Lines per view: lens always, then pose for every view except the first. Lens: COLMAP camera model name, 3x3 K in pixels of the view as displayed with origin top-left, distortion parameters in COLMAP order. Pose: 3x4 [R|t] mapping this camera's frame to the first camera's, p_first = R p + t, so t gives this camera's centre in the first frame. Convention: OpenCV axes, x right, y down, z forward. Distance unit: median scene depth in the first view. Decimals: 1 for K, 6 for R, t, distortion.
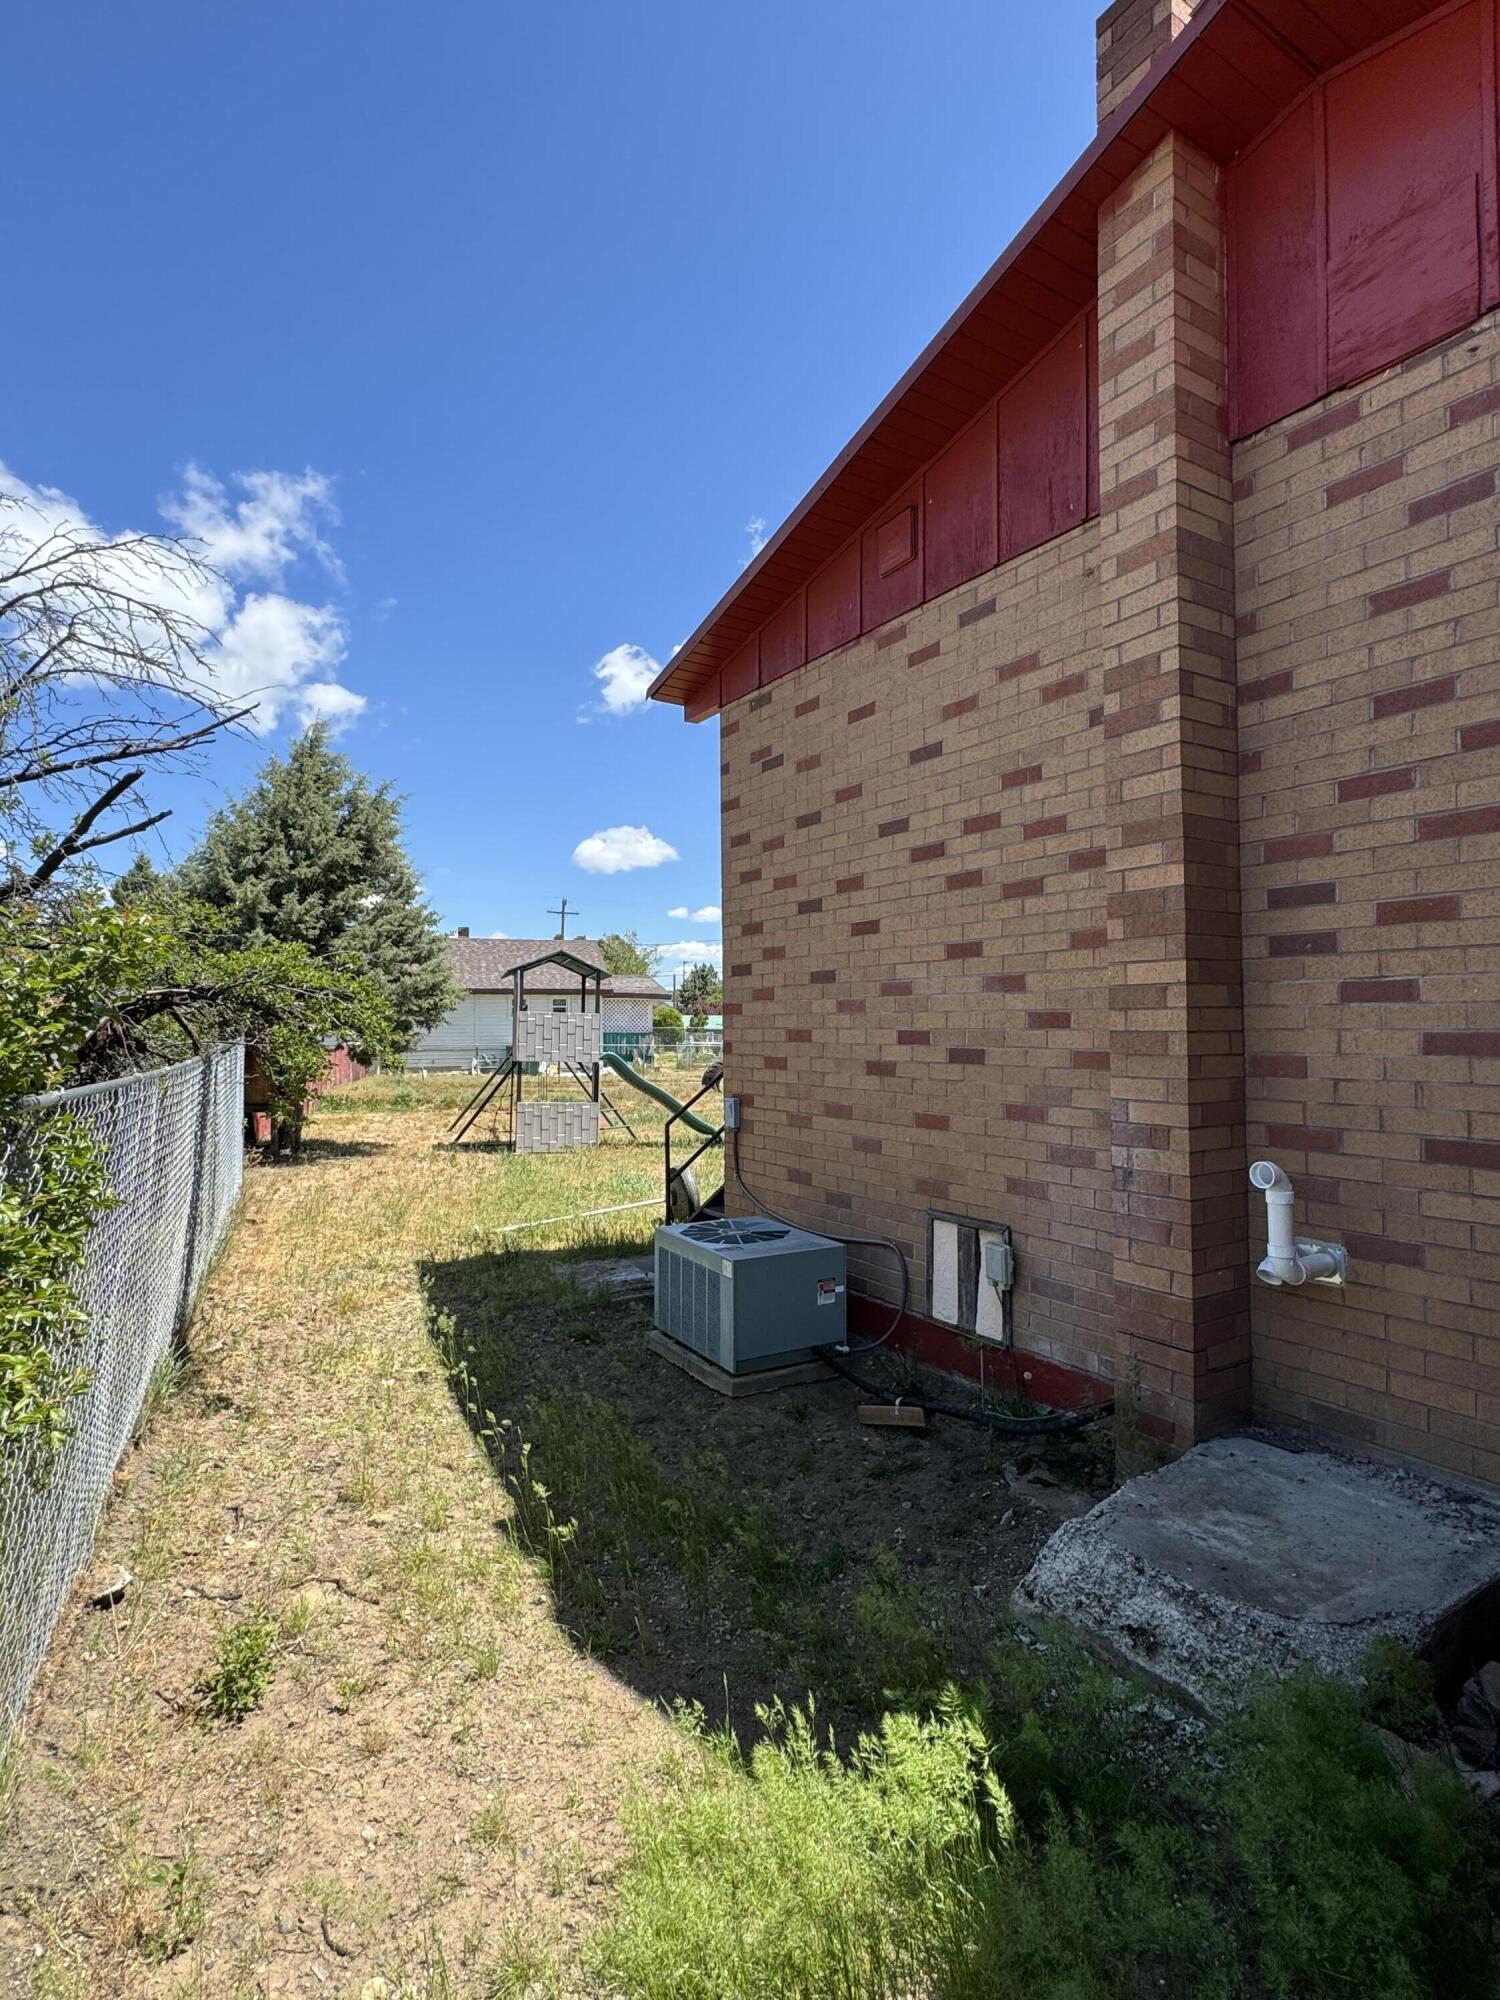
lens RADIAL K [[1042.5, 0, 746.4], [0, 1042.5, 1002.9], [0, 0, 1]] dist [-0.008140, -0.000738]
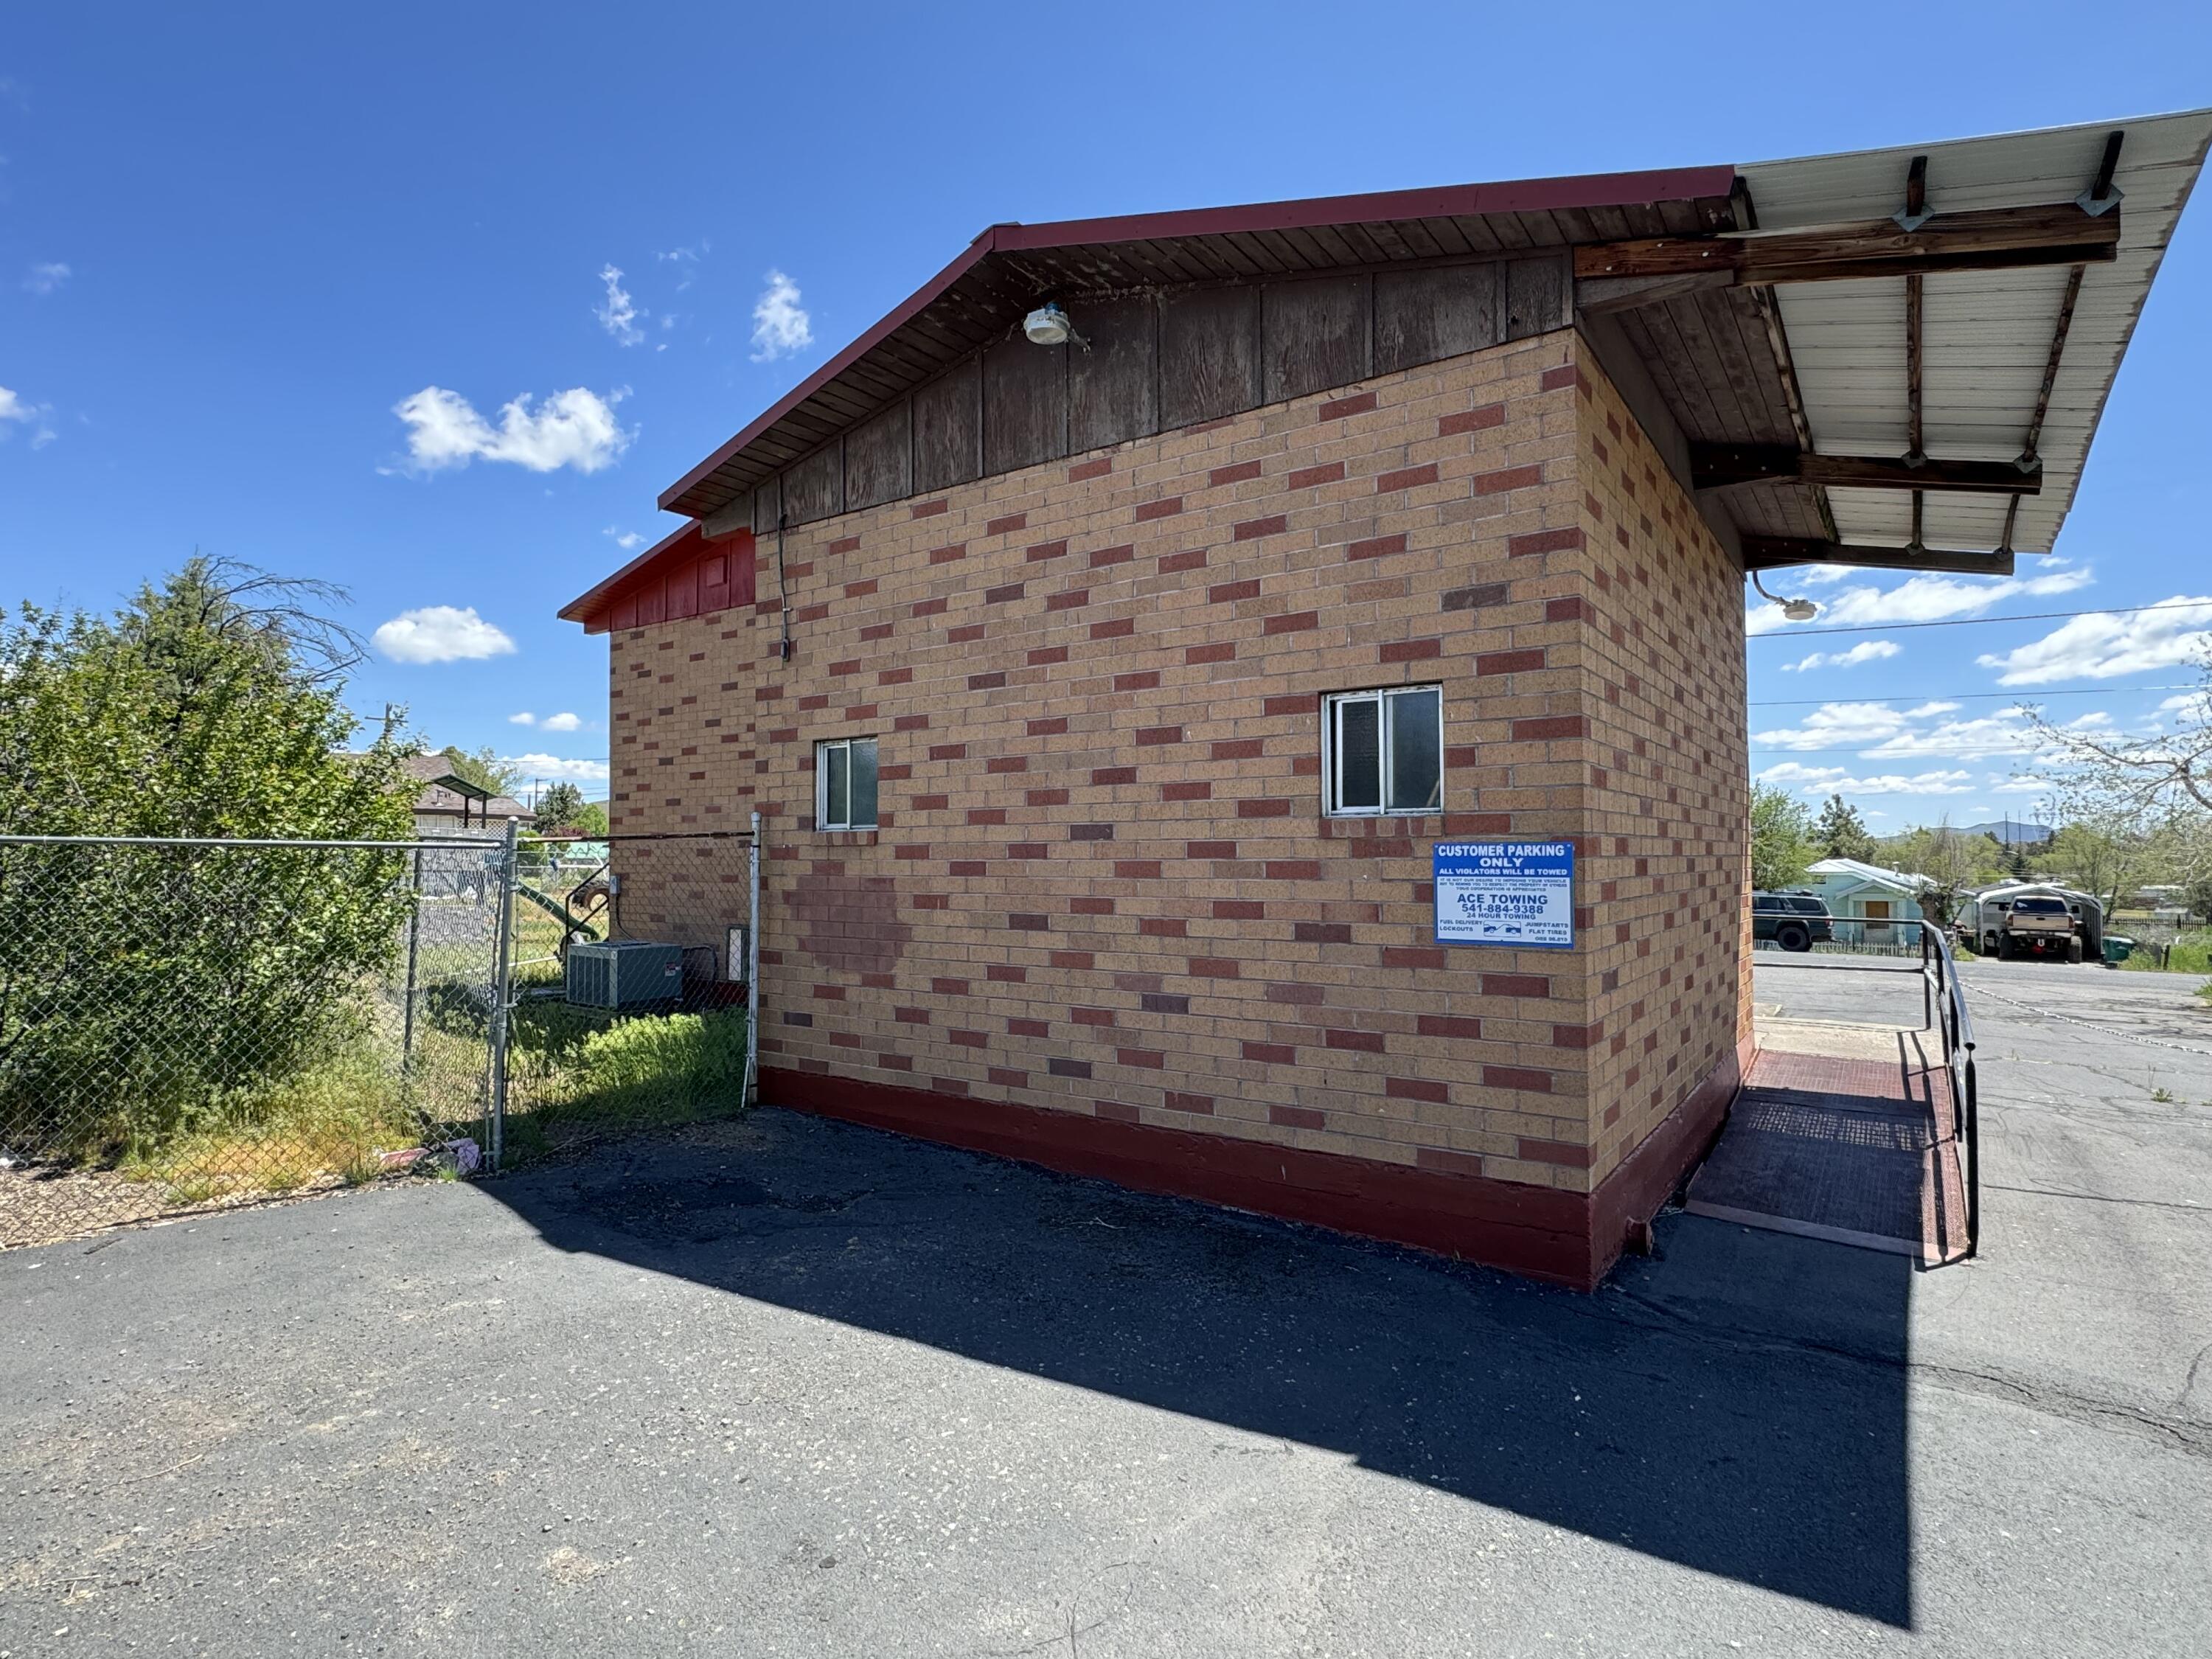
lens RADIAL K [[1153.0, 0, 1099.3], [0, 1153.0, 824.6], [0, 0, 1]] dist [-0.008140, -0.000738]
pose [[0.920714, 0.013335, 0.390011, -0.021858], [-0.010399, 0.999899, -0.009638, 0.023905], [-0.390101, 0.004818, 0.920760, -1.060141]]
